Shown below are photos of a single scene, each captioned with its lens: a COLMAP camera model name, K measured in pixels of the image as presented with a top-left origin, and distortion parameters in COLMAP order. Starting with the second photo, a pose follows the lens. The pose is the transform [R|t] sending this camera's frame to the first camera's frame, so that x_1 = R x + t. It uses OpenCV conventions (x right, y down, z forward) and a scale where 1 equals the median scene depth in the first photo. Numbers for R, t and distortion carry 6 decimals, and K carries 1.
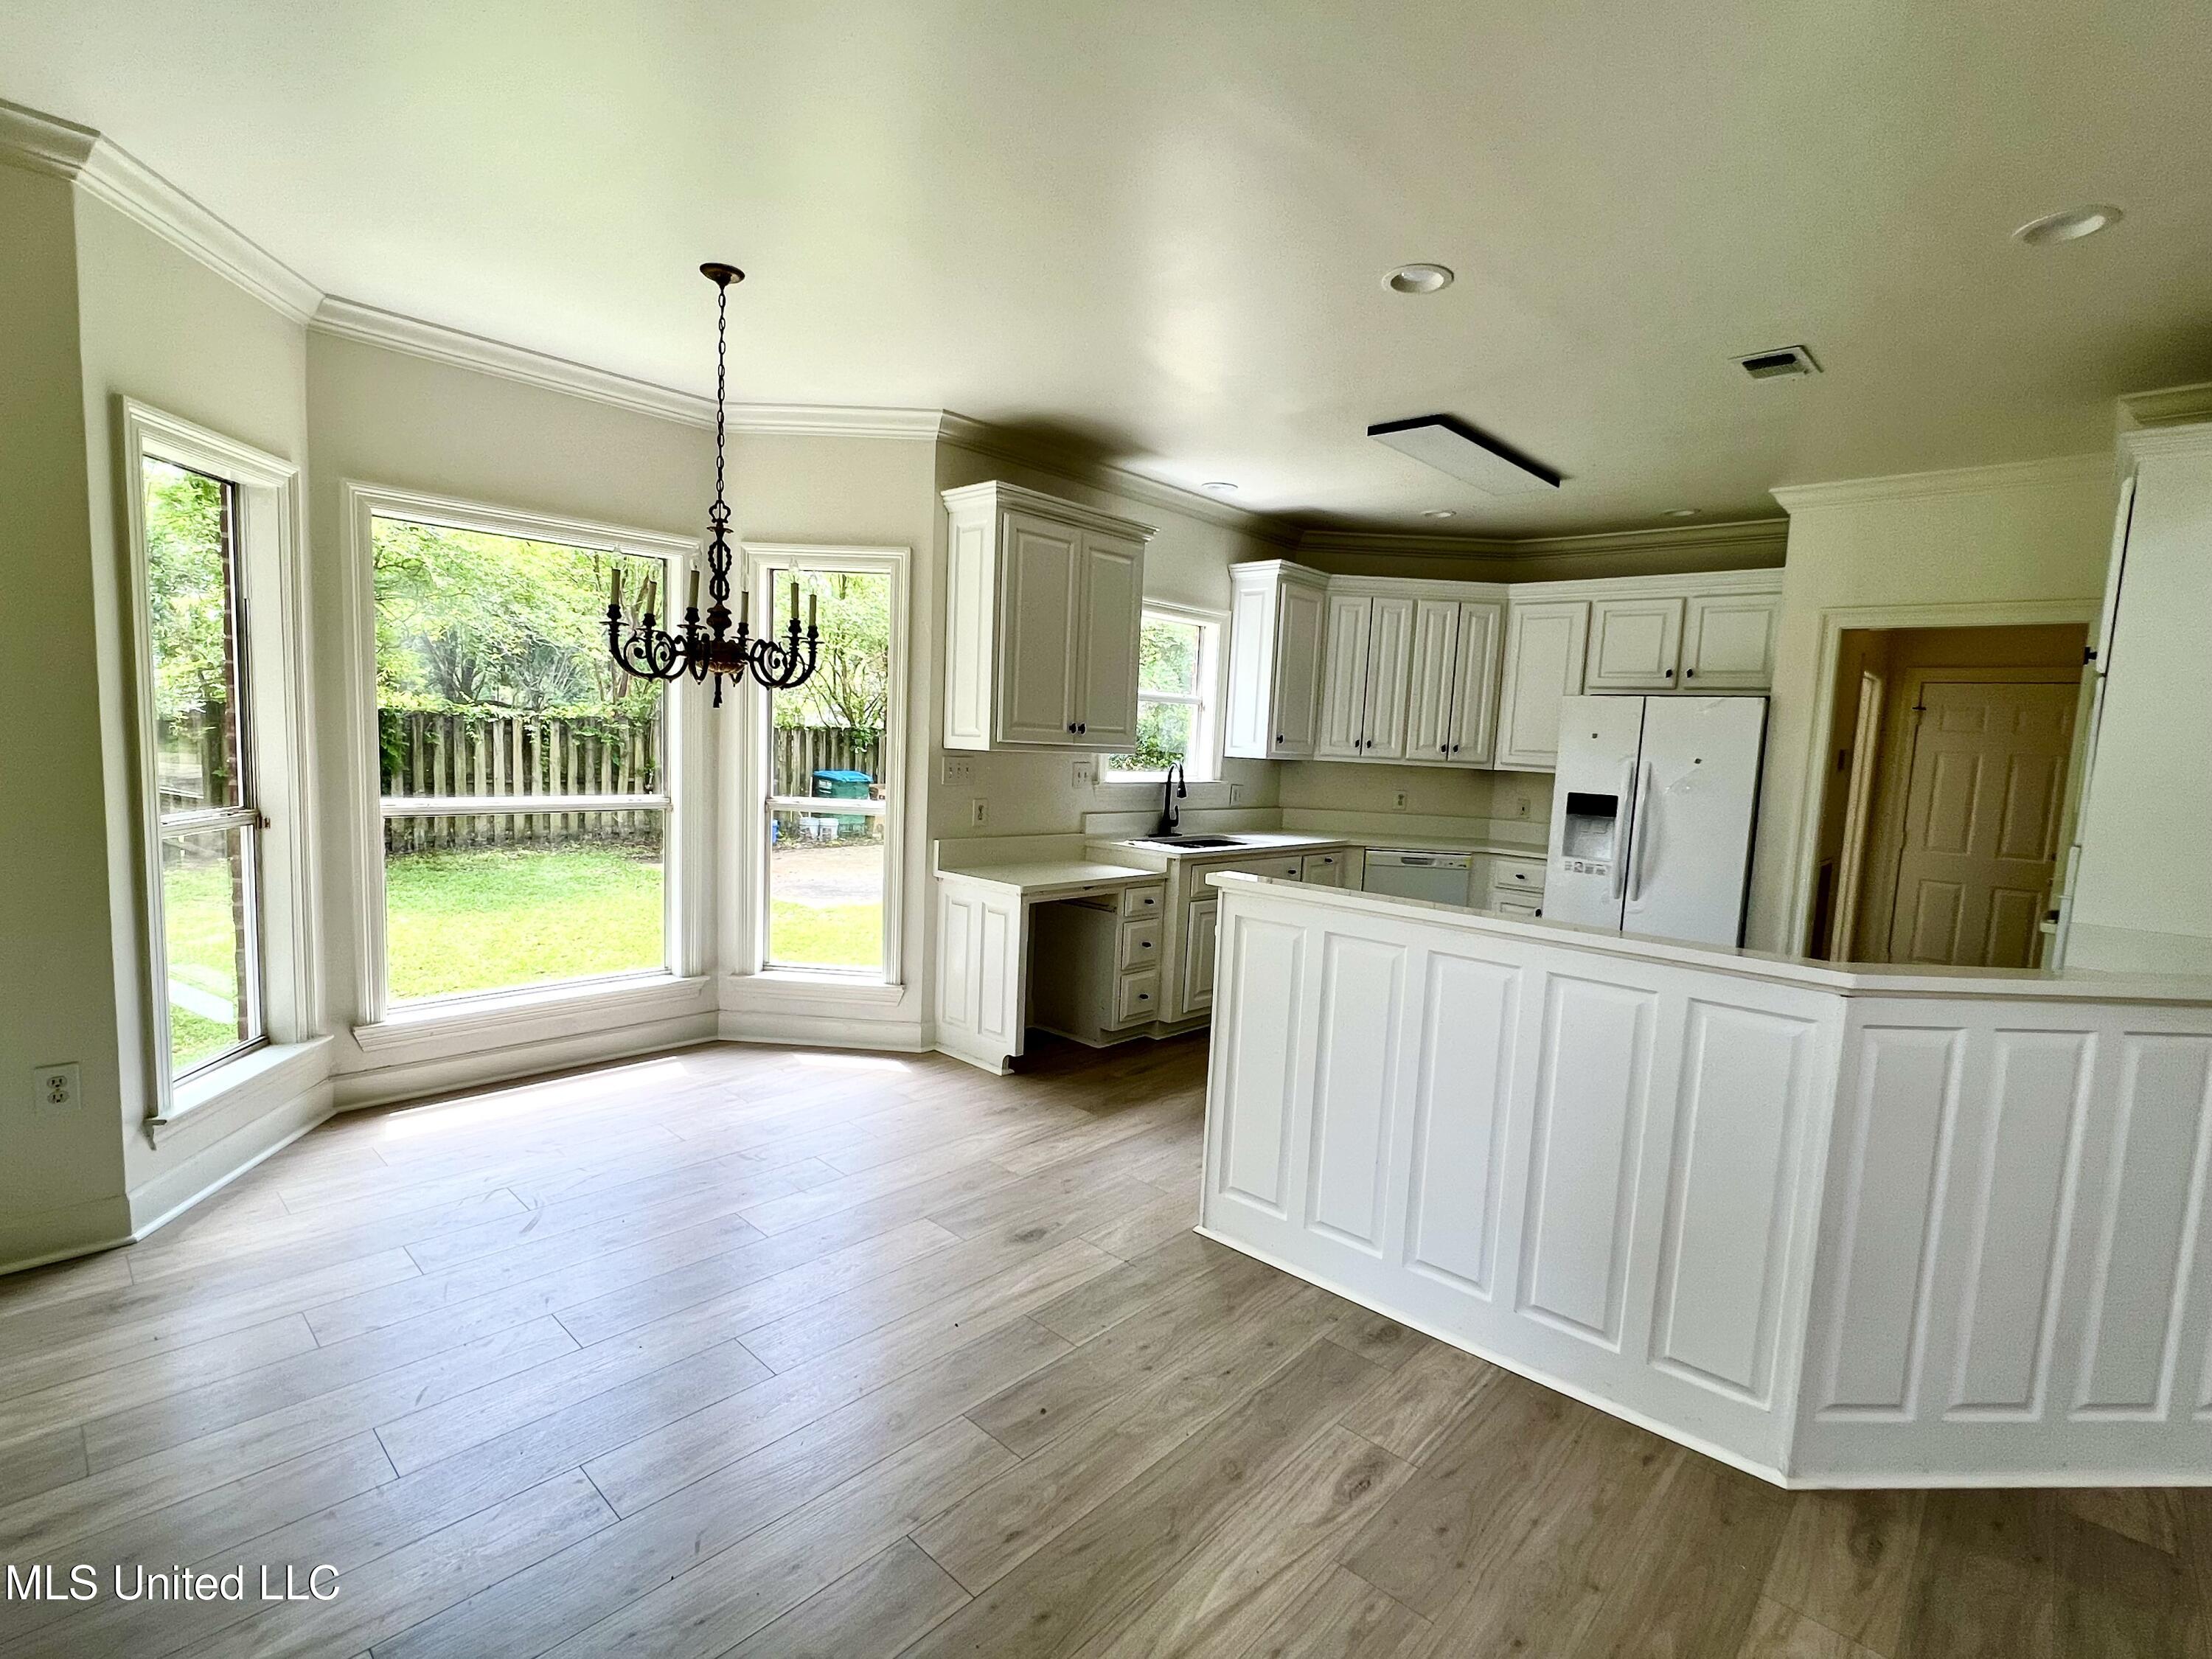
lens RADIAL K [[1057.4, 0, 1102.3], [0, 1057.4, 835.5], [0, 0, 1]] dist [0.000319, -0.000023]
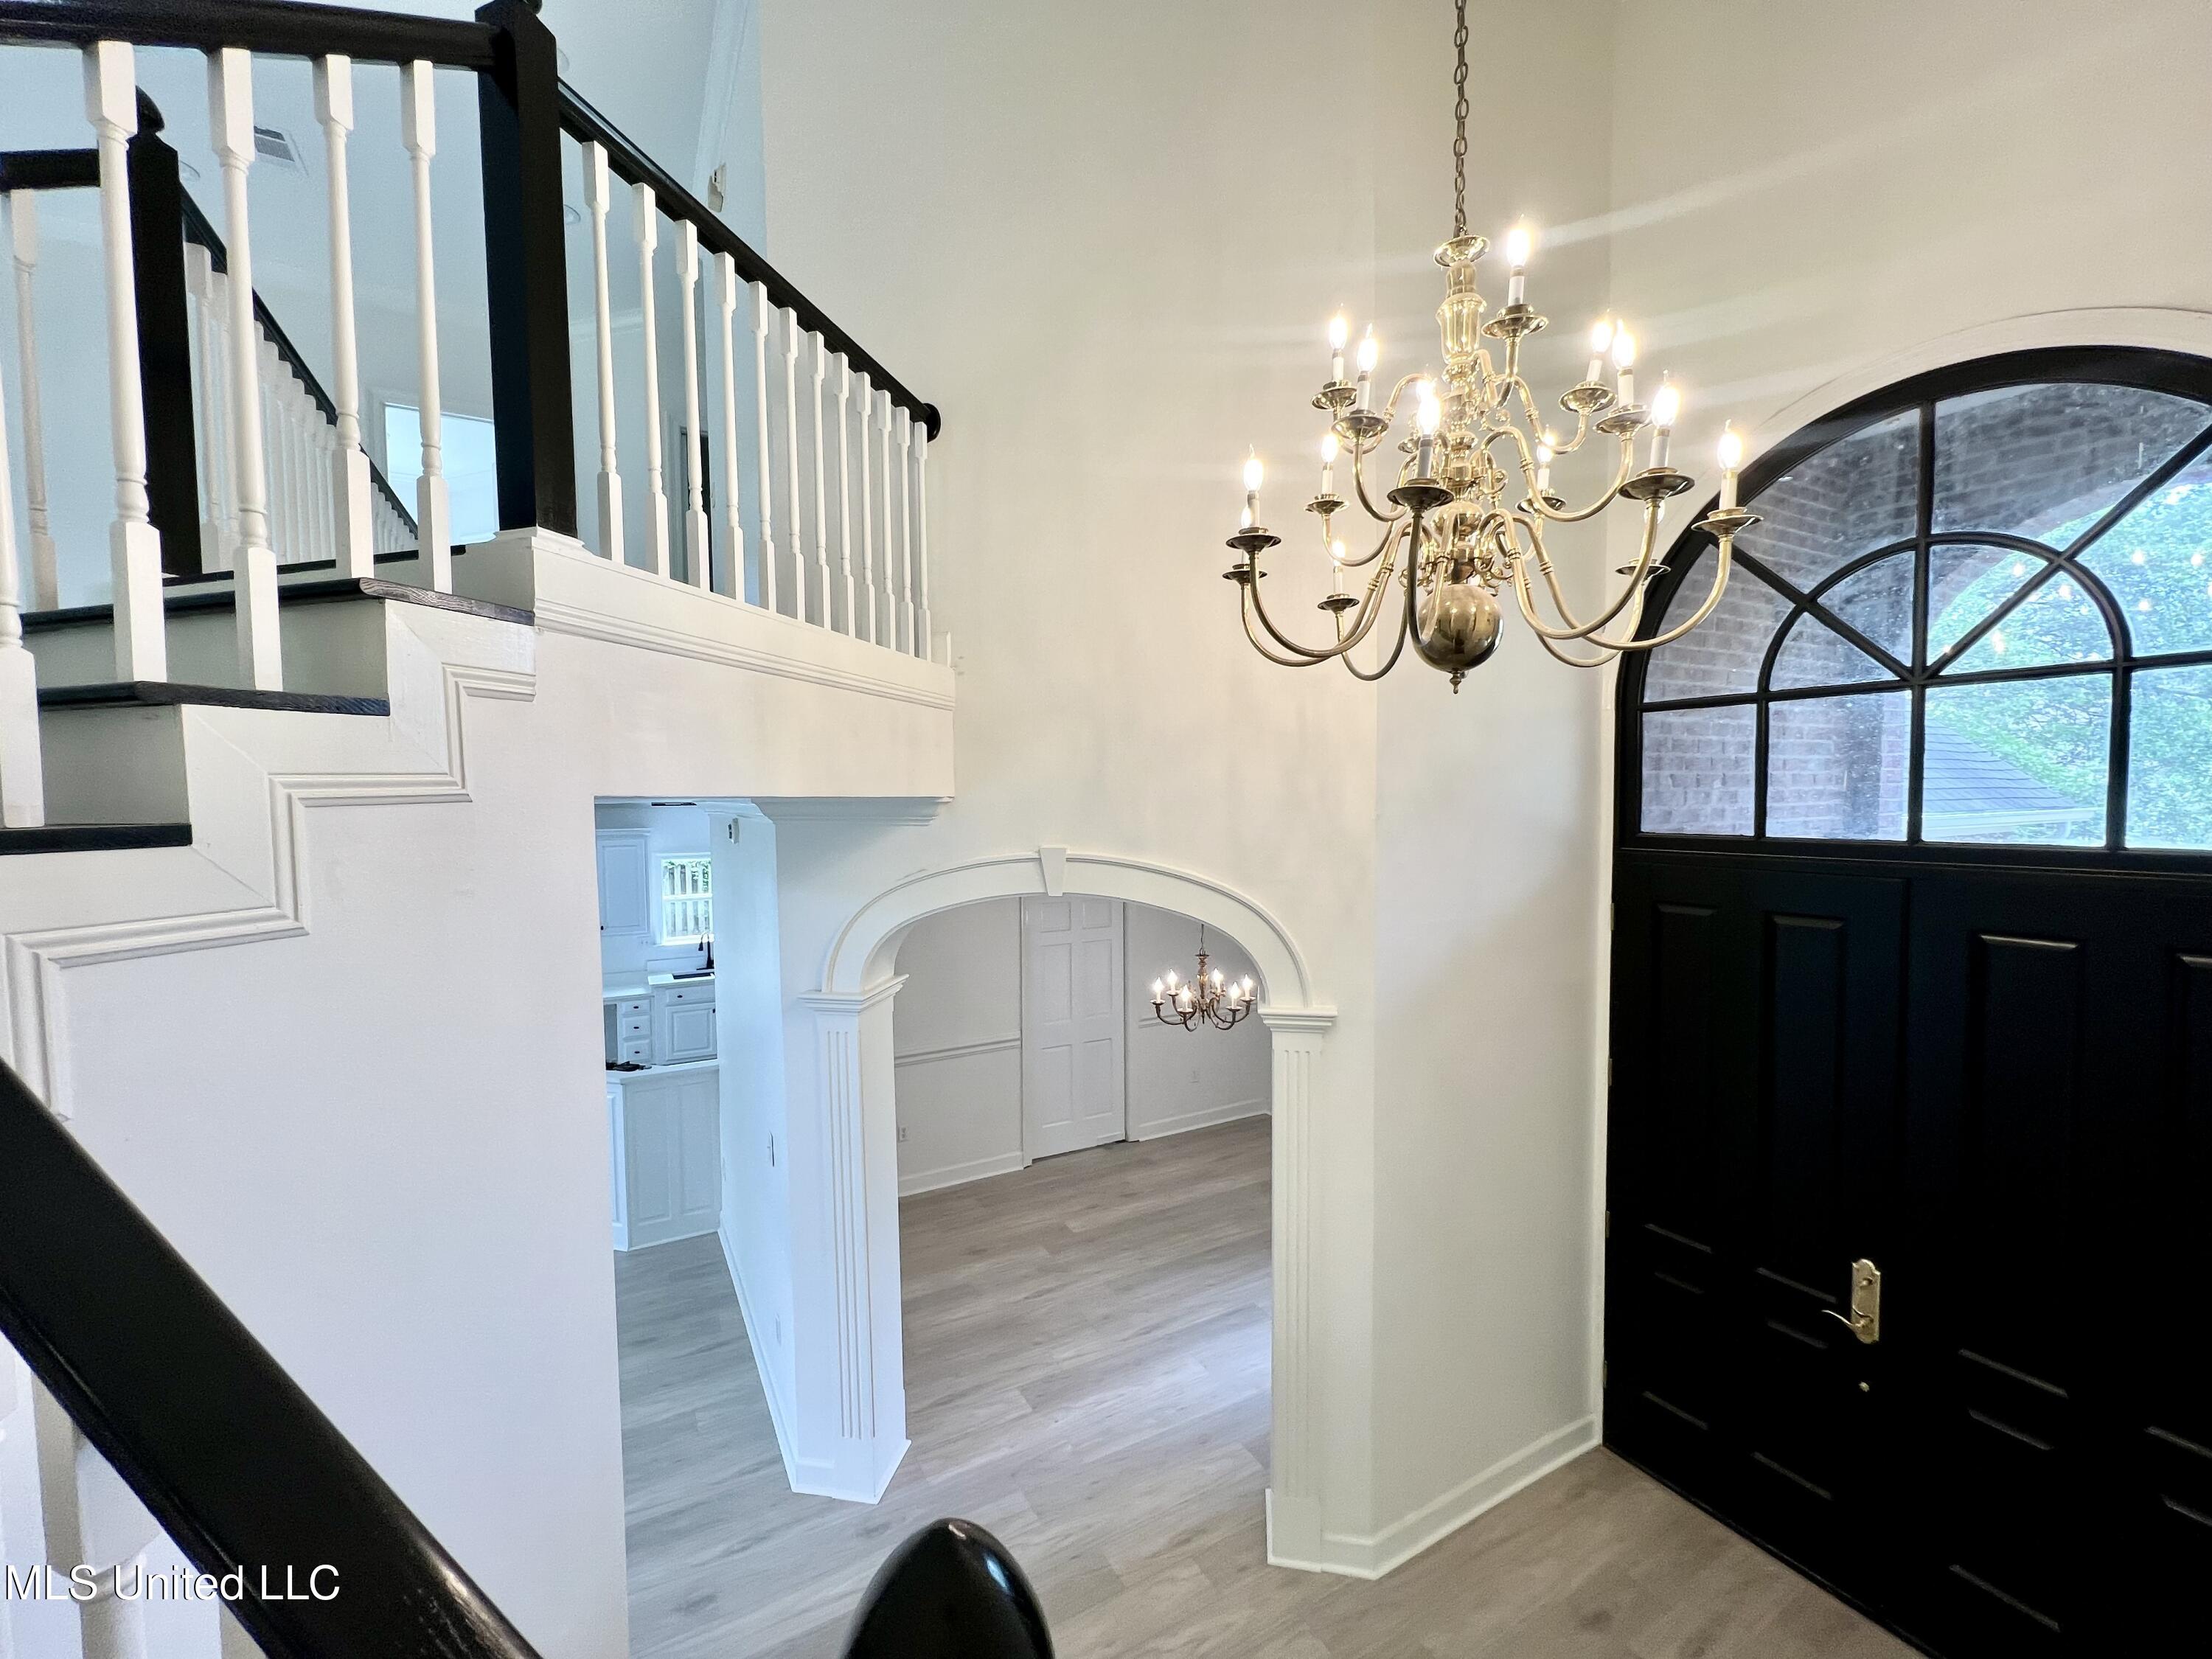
lens RADIAL K [[885.4, 0, 1104.7], [0, 885.4, 837.3], [0, 0, 1]] dist [-0.002873, -0.000075]
pose [[0.952629, -0.040567, -0.301416, 1.267506], [0.022271, 0.997708, -0.063891, -0.122338], [0.303317, 0.054152, 0.951350, -0.361180]]
